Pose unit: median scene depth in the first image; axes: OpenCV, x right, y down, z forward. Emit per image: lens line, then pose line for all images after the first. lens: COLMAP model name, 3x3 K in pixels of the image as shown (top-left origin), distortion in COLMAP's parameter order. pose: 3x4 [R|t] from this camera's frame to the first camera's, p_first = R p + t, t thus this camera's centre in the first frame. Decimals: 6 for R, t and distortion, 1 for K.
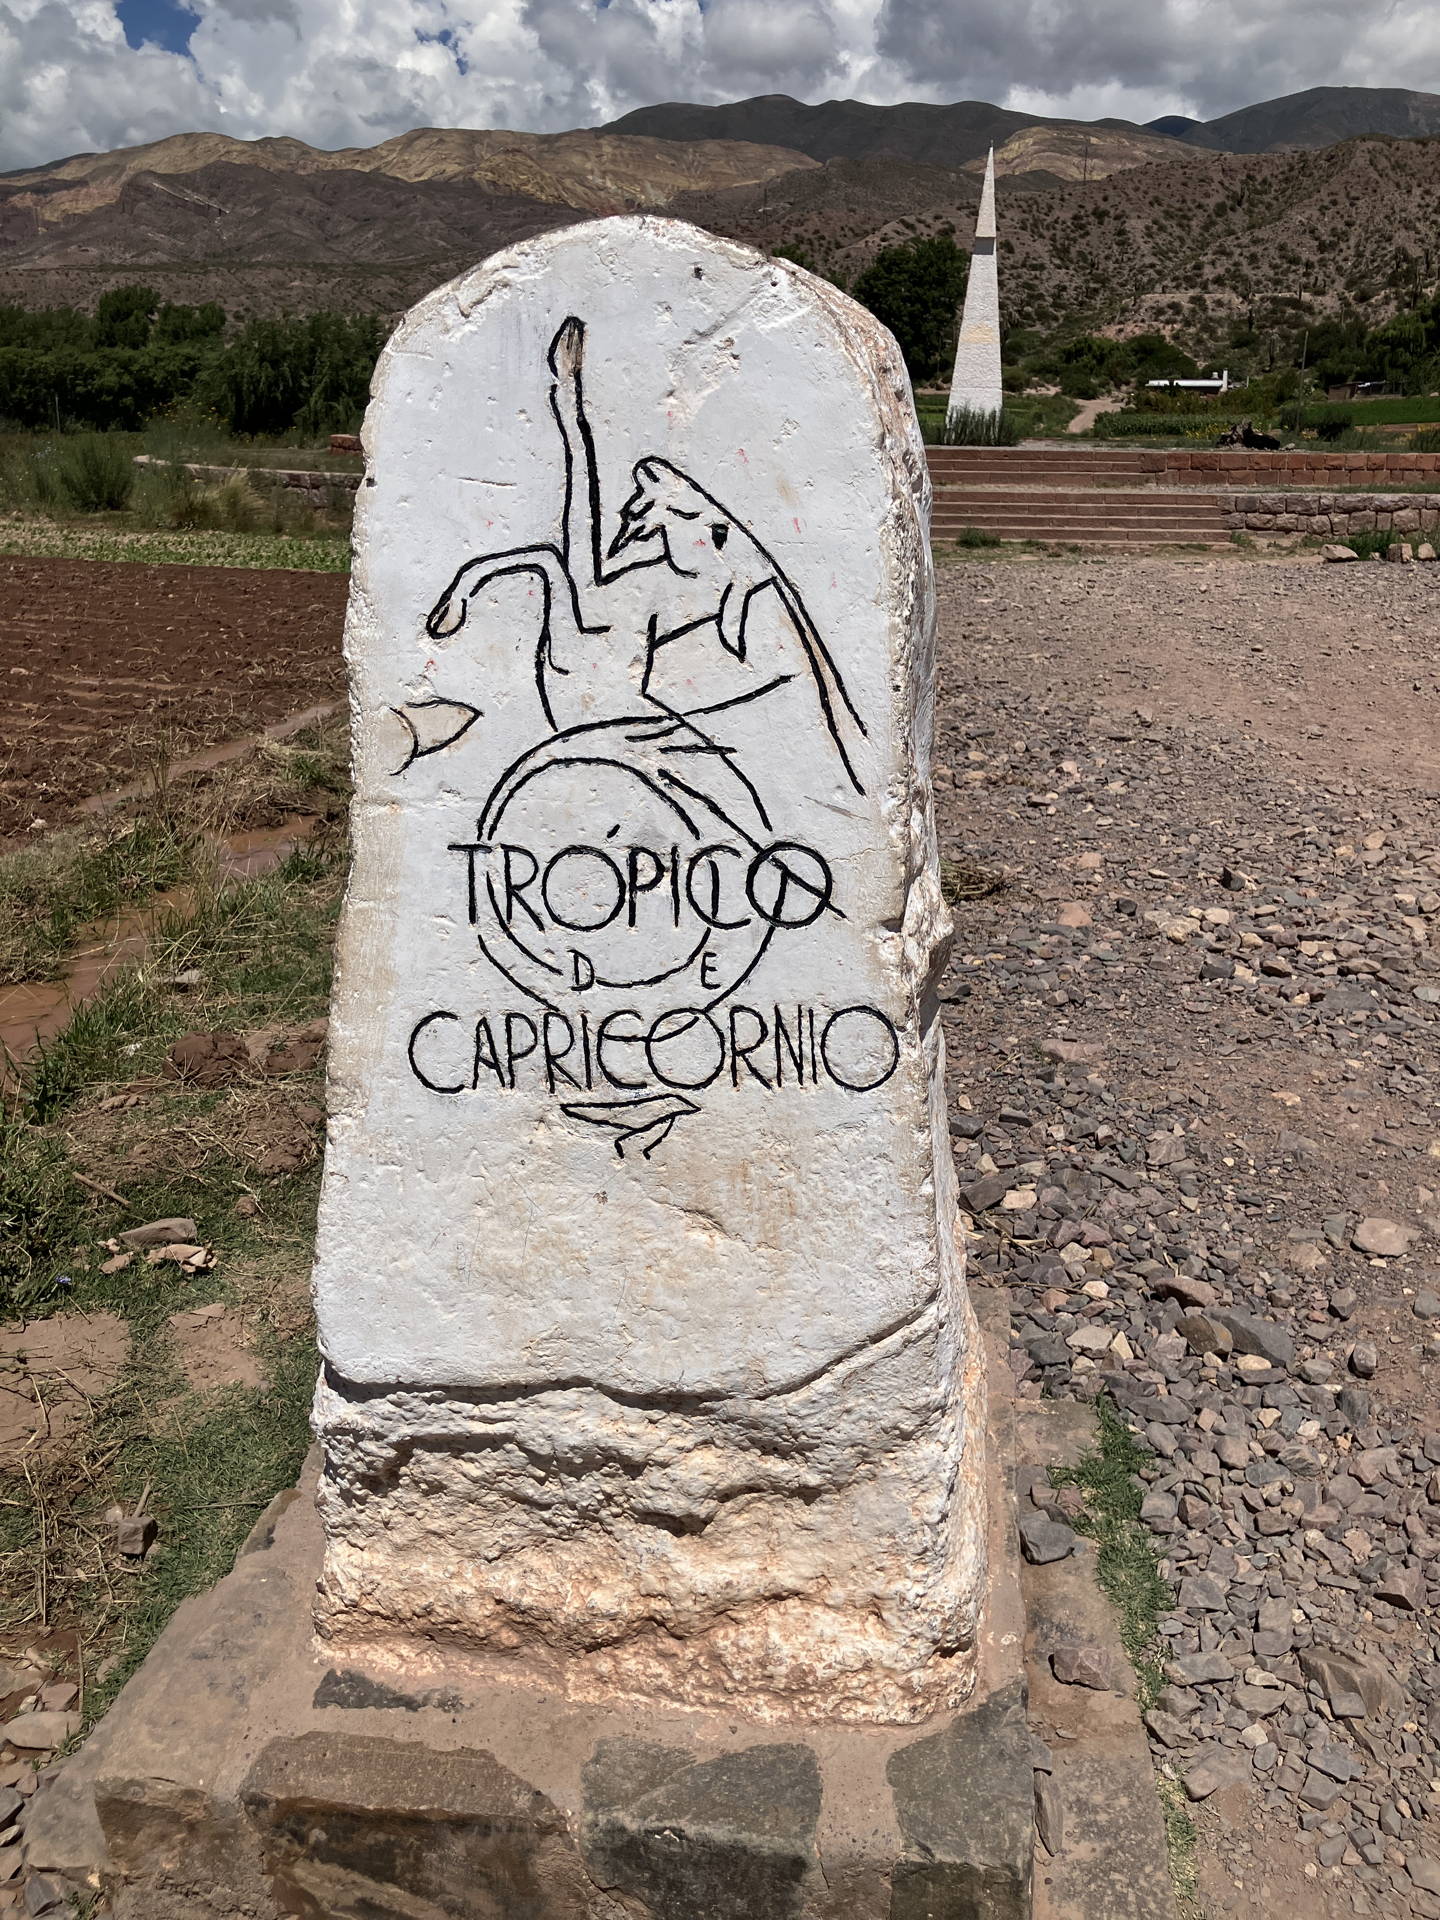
lens RADIAL K [[1573.9, 0, 720.0], [0, 1573.9, 960.0], [0, 0, 1]] dist [0.140208, -0.329358]
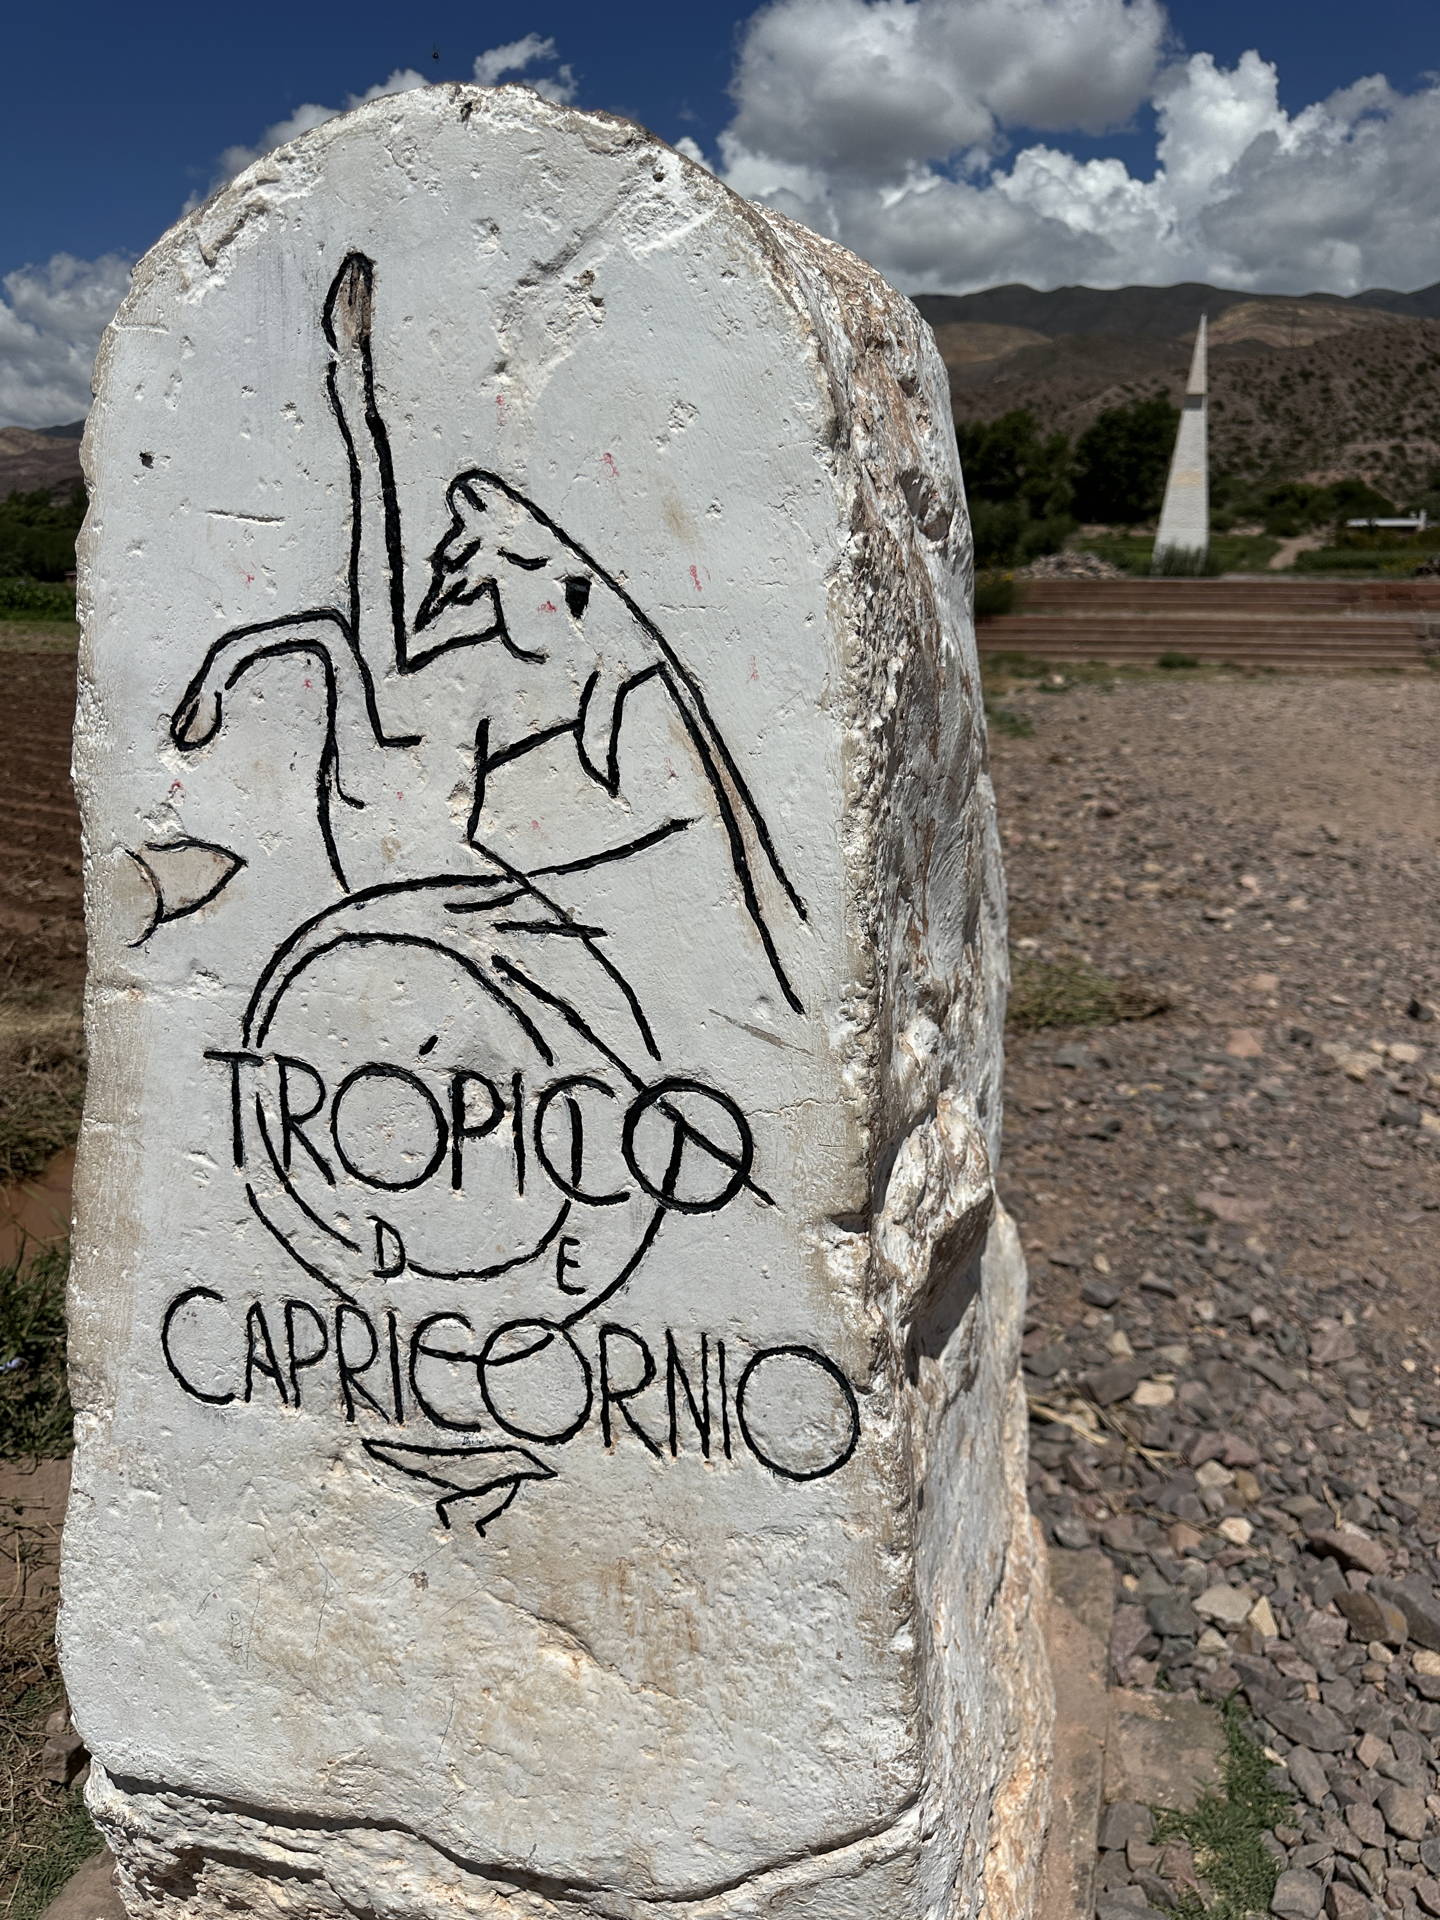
lens RADIAL K [[1414.8, 0, 680.4], [0, 1414.8, 983.1], [0, 0, 1]] dist [0.095485, -0.157558]
pose [[0.985719, 0.042618, -0.162914, 0.127684], [-0.048442, 0.998315, -0.031943, -0.092271], [0.161278, 0.039379, 0.986123, 0.428308]]
